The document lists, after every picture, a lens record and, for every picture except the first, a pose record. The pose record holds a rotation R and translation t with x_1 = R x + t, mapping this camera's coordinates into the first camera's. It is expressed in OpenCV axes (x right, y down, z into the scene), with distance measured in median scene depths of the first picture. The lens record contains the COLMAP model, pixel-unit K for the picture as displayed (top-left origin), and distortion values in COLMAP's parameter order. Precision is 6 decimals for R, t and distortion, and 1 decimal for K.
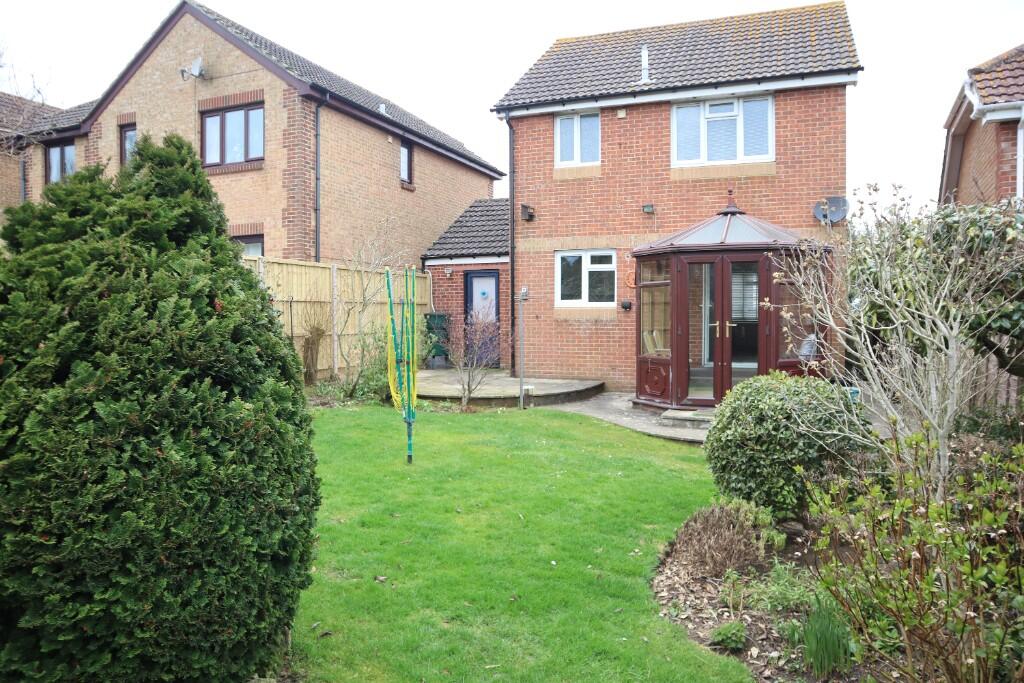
lens RADIAL K [[709.9, 0, 512.0], [0, 709.9, 341.5], [0, 0, 1]] dist [-0.104528, 0.058390]
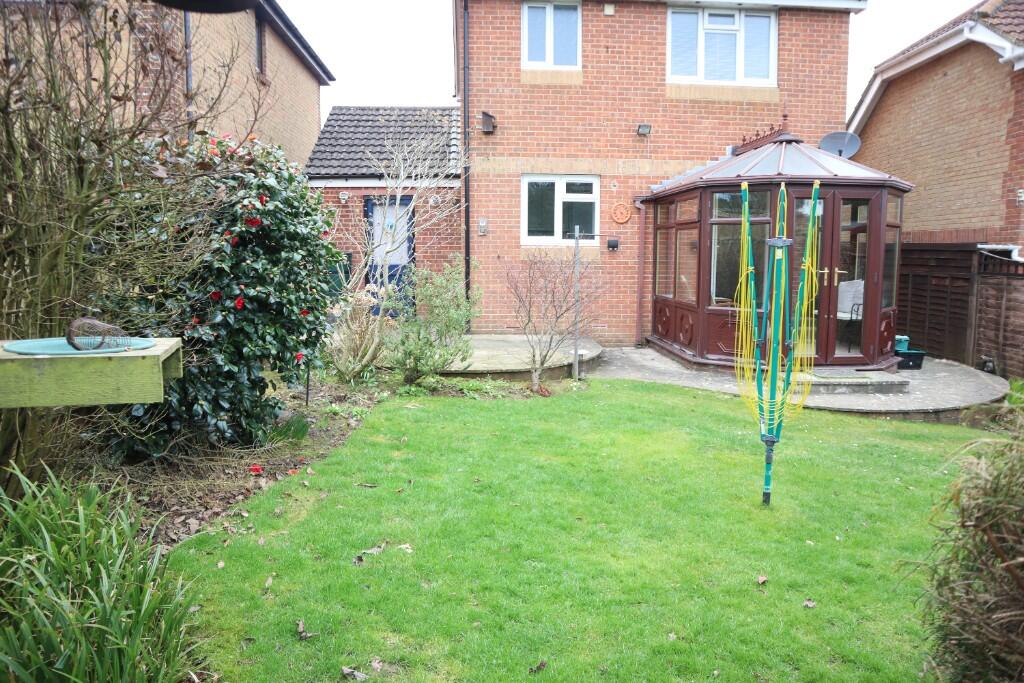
lens RADIAL K [[709.9, 0, 512.0], [0, 709.9, 341.5], [0, 0, 1]] dist [-0.104528, 0.058390]
pose [[0.902911, -0.049664, 0.426949, -0.316276], [0.010052, 0.995470, 0.094539, -0.016812], [-0.429710, -0.081069, 0.899320, 0.291090]]
